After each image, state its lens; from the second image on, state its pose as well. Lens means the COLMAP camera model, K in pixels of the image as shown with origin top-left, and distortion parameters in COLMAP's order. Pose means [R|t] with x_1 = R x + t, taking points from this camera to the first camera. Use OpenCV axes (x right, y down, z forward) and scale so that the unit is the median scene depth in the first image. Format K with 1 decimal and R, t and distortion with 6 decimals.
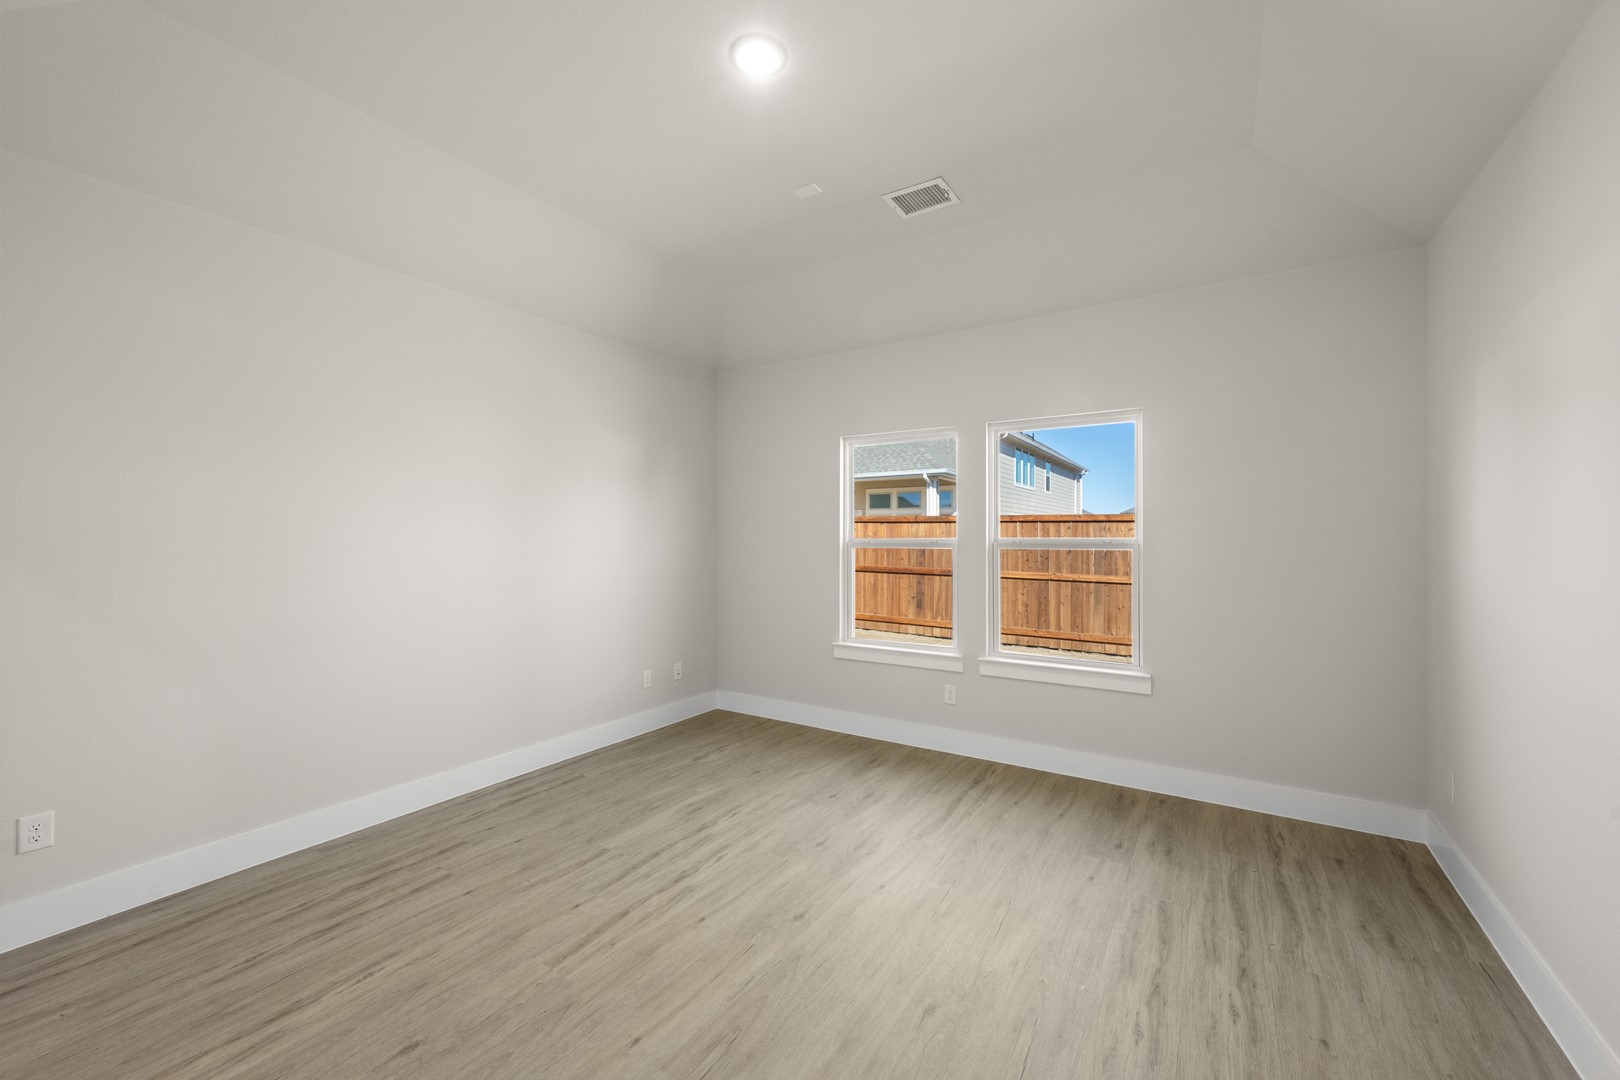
lens RADIAL K [[636.6, 0, 813.8], [0, 636.6, 536.2], [0, 0, 1]] dist [-0.000668, 0.000512]
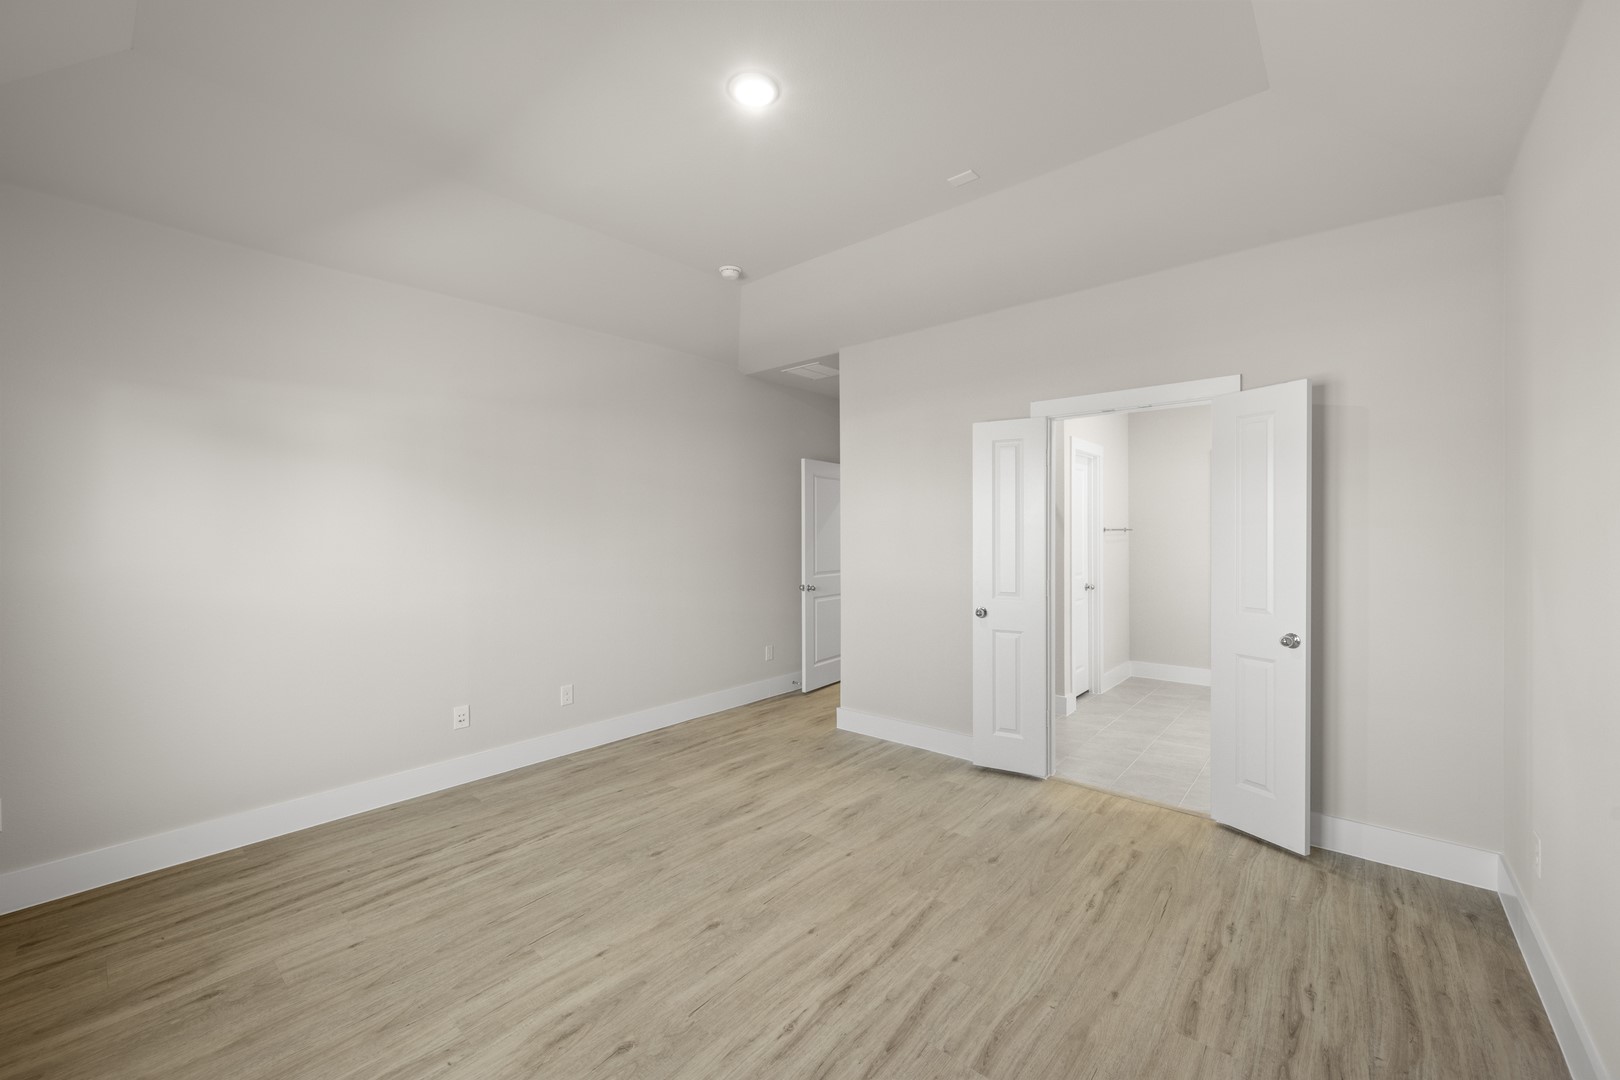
lens RADIAL K [[636.6, 0, 813.8], [0, 636.6, 536.2], [0, 0, 1]] dist [-0.000668, 0.000512]
pose [[-0.990714, 0.008082, 0.135725, -0.314145], [0.008864, 0.999947, 0.005159, -0.000163], [-0.135676, 0.006314, -0.990733, 1.946632]]
